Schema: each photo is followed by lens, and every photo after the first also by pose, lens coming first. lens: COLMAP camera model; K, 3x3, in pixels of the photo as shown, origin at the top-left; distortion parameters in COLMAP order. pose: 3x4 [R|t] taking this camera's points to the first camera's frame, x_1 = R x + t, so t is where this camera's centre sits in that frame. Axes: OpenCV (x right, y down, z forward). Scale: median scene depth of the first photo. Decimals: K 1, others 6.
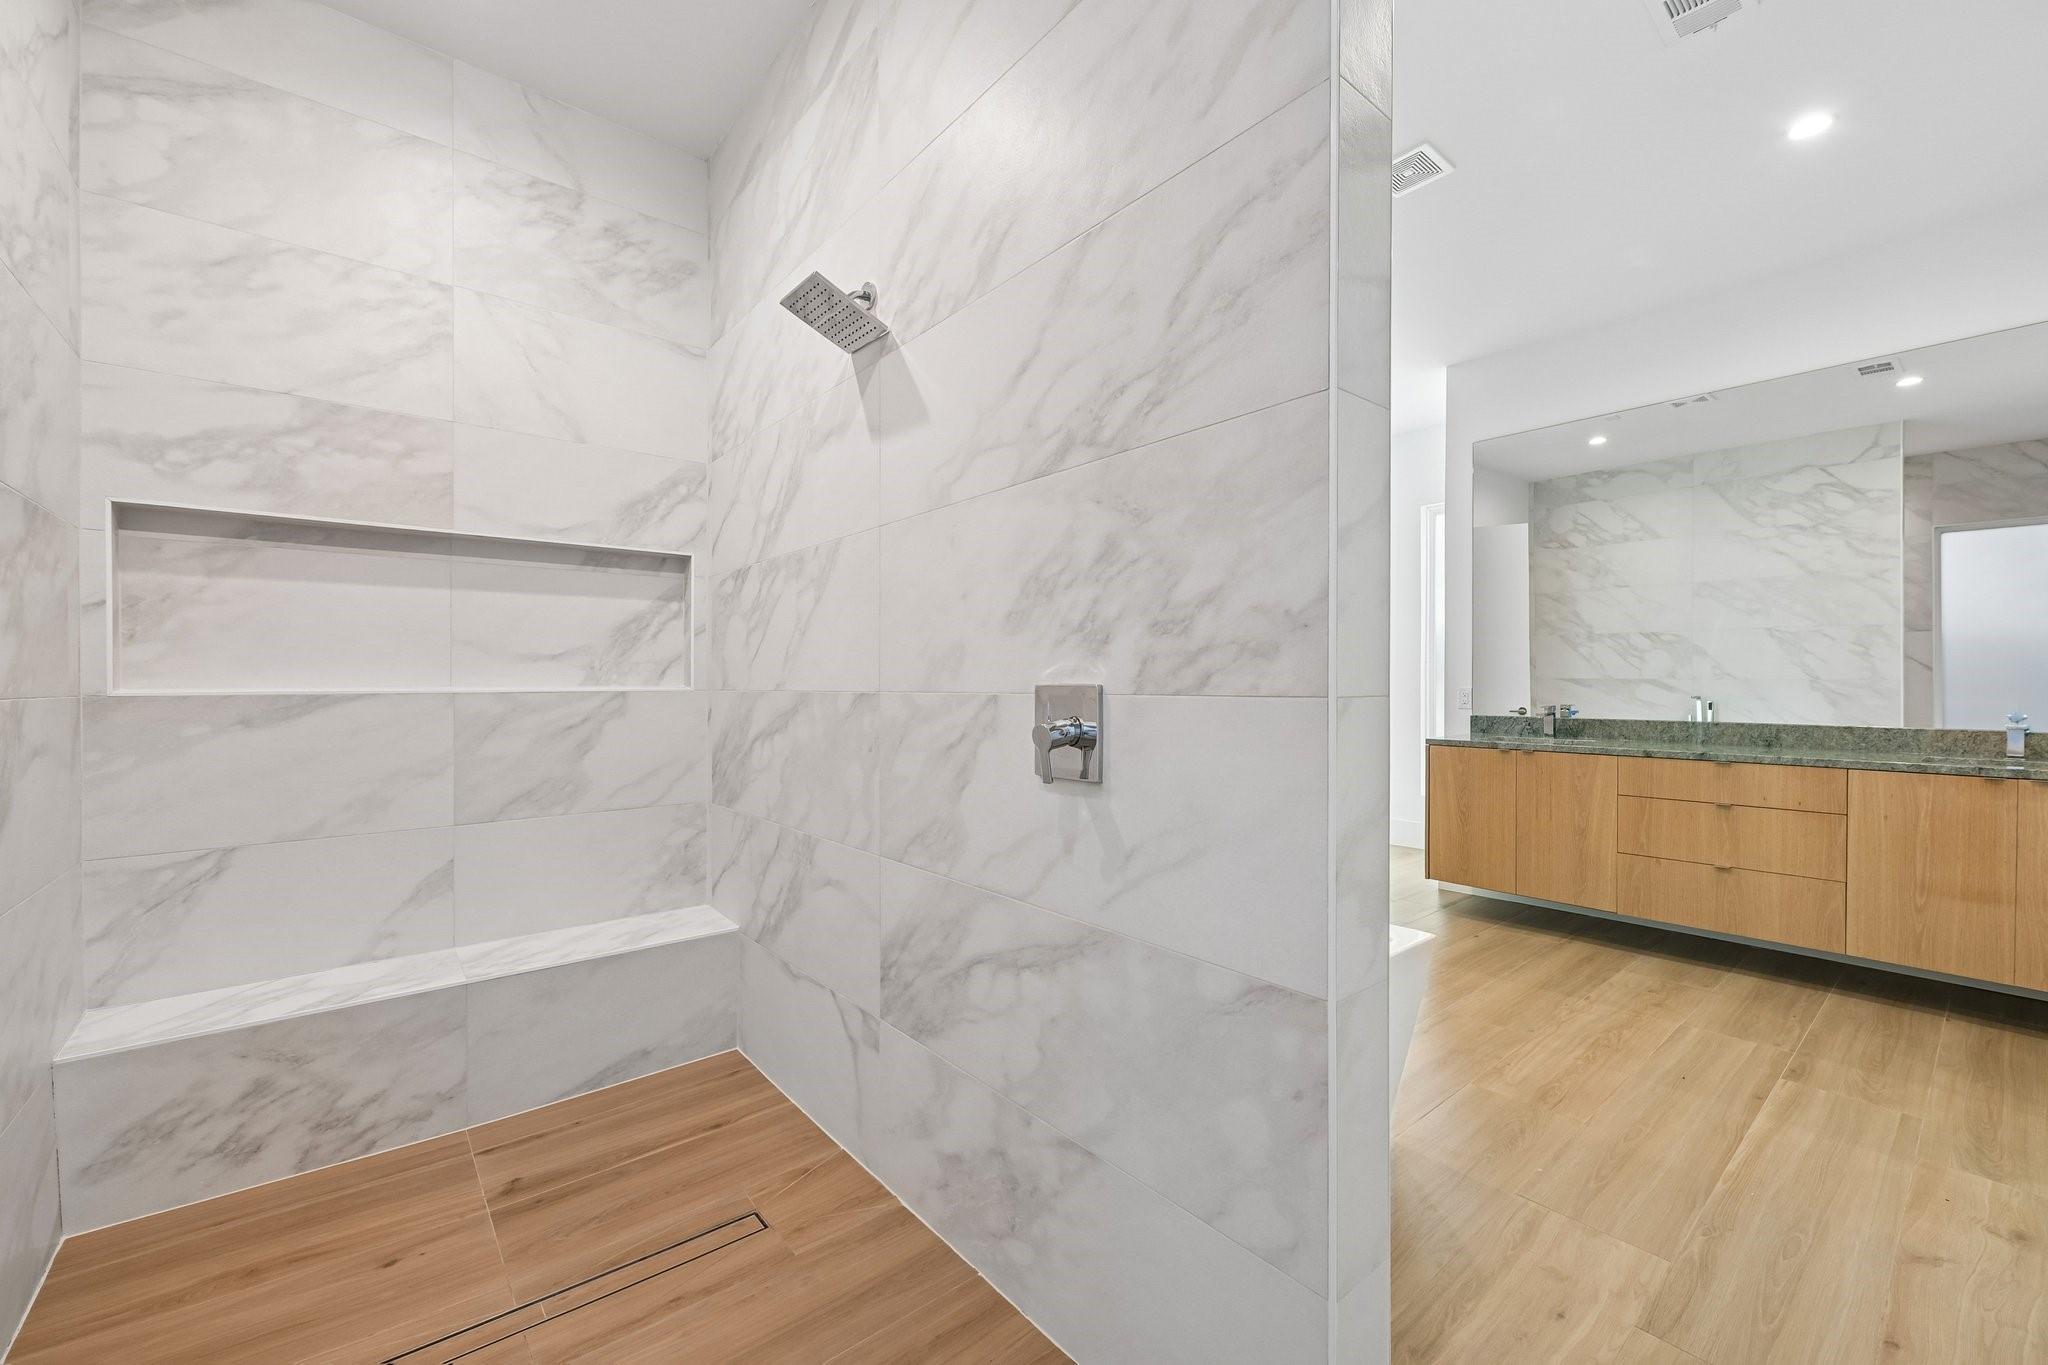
lens RADIAL K [[826.2, 0, 1052.8], [0, 826.2, 683.0], [0, 0, 1]] dist [0.002897, -0.000604]
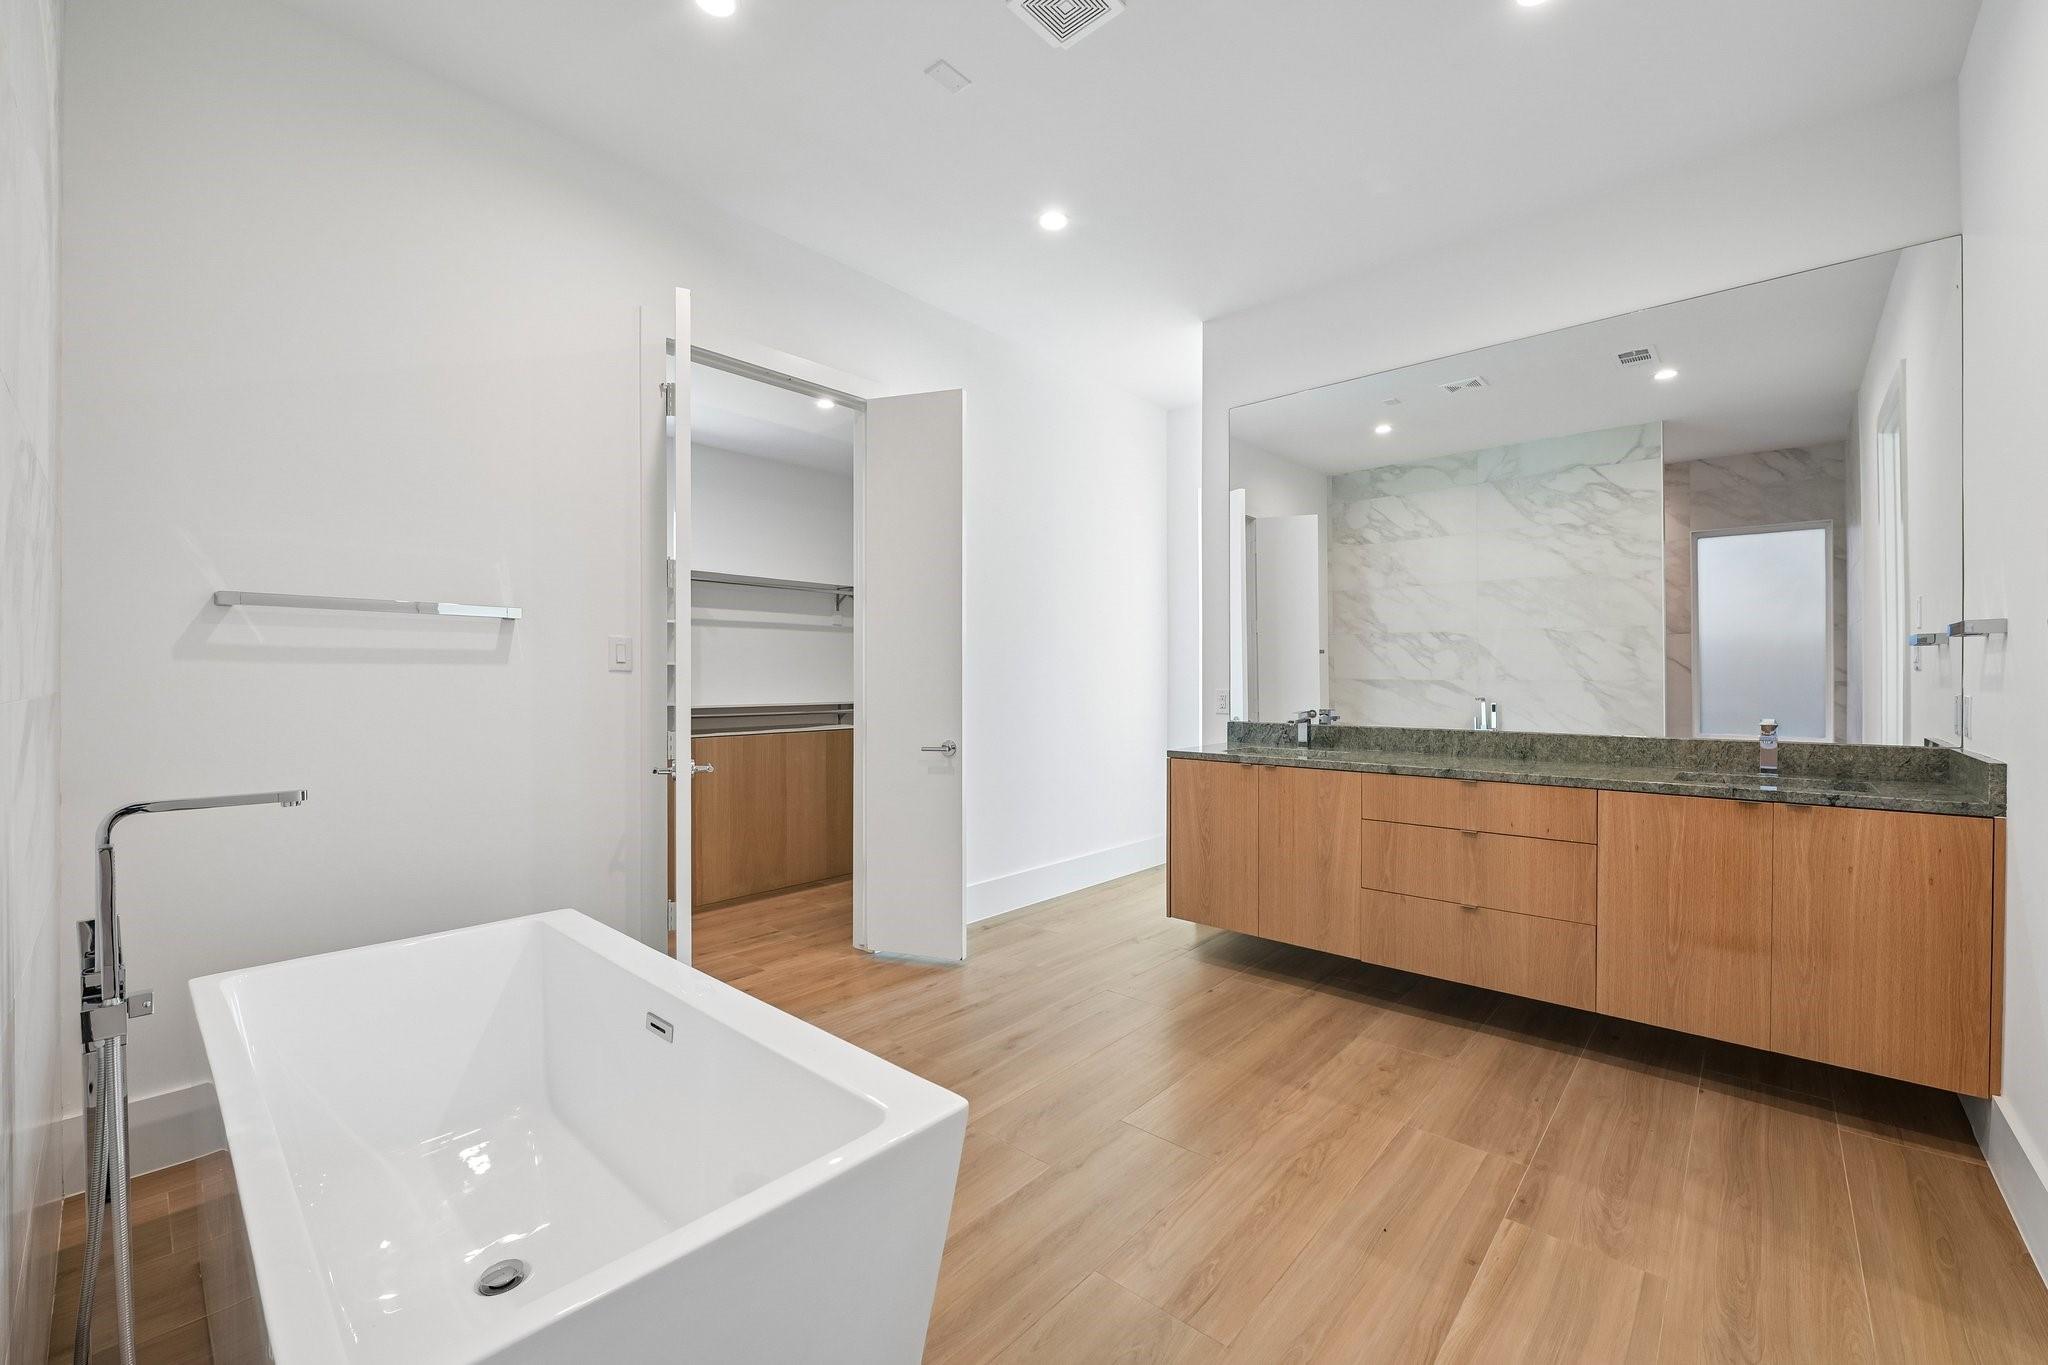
lens RADIAL K [[817.7, 0, 1046.1], [0, 817.7, 673.6], [0, 0, 1]] dist [-0.010475, 0.000036]
pose [[0.990019, 0.002672, 0.140911, 0.250804], [-0.001089, 0.999935, -0.011311, -0.002069], [-0.140932, 0.011045, 0.989958, 0.226760]]
